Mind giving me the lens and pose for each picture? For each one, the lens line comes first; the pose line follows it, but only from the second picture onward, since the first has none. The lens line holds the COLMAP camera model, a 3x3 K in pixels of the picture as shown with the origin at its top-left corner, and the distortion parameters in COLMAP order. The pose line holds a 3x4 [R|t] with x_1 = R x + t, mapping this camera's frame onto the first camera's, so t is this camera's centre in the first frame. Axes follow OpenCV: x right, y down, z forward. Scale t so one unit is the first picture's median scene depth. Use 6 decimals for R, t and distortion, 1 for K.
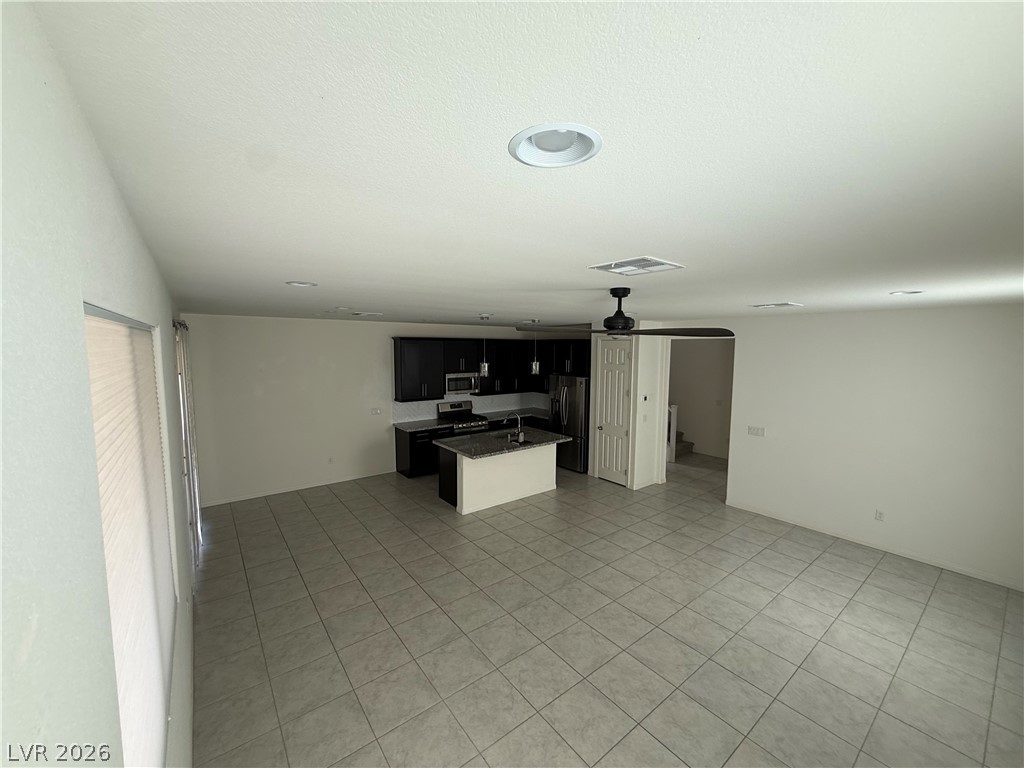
lens RADIAL K [[406.1, 0, 508.5], [0, 406.1, 385.9], [0, 0, 1]] dist [-0.002743, 0.000198]
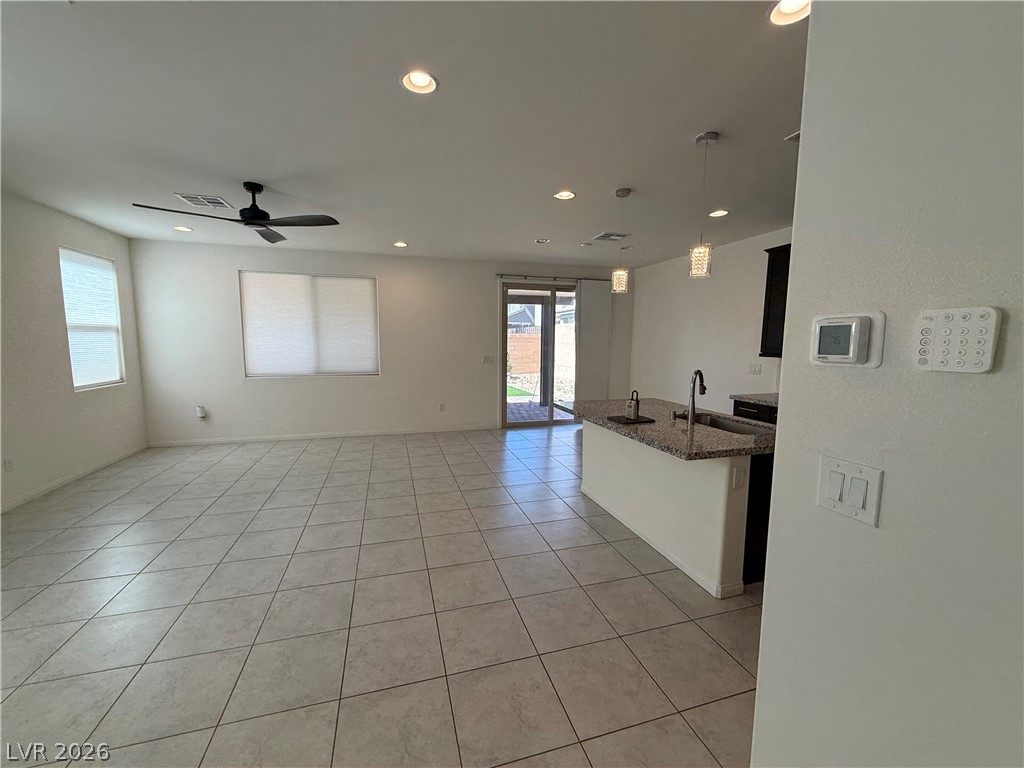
lens RADIAL K [[406.1, 0, 508.1], [0, 406.1, 383.2], [0, 0, 1]] dist [-0.002743, 0.000198]
pose [[-0.354494, 0.091136, -0.930606, 0.903229], [-0.101107, 0.985668, 0.135043, 0.069471], [0.929576, 0.141963, -0.340199, 1.688666]]
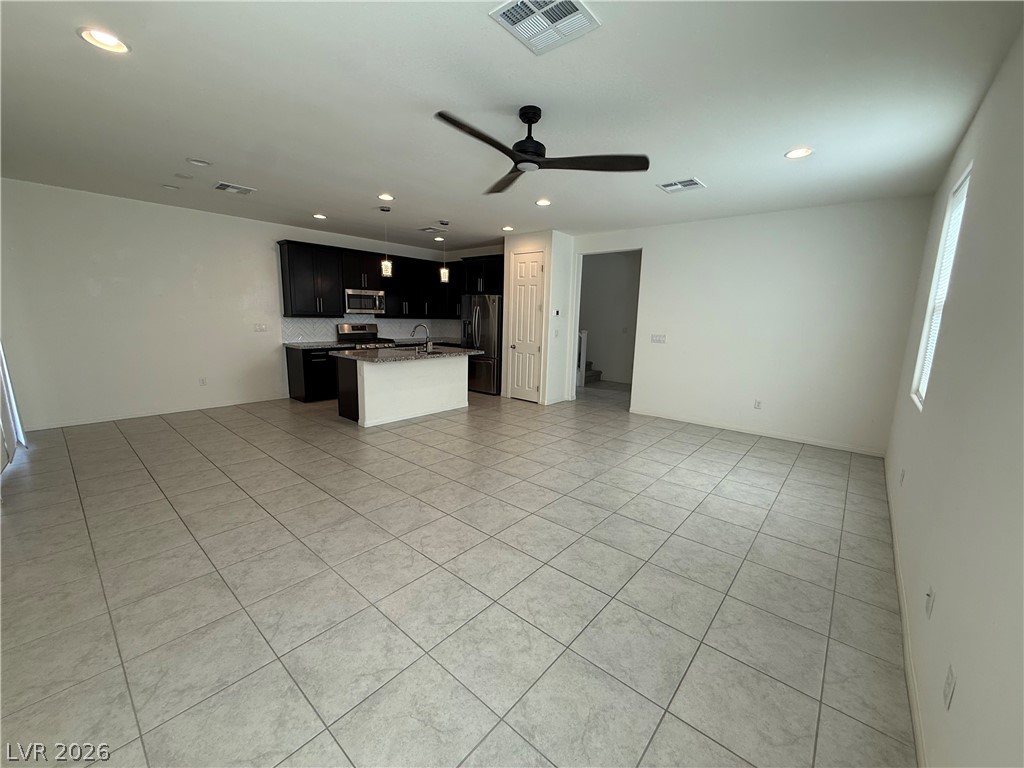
lens RADIAL K [[406.1, 0, 508.2], [0, 406.1, 386.5], [0, 0, 1]] dist [-0.002743, 0.000198]
pose [[0.979546, -0.015692, 0.200609, 0.031902], [-0.000978, 0.996572, 0.082730, 0.229088], [-0.201219, -0.081234, 0.976172, 0.074221]]
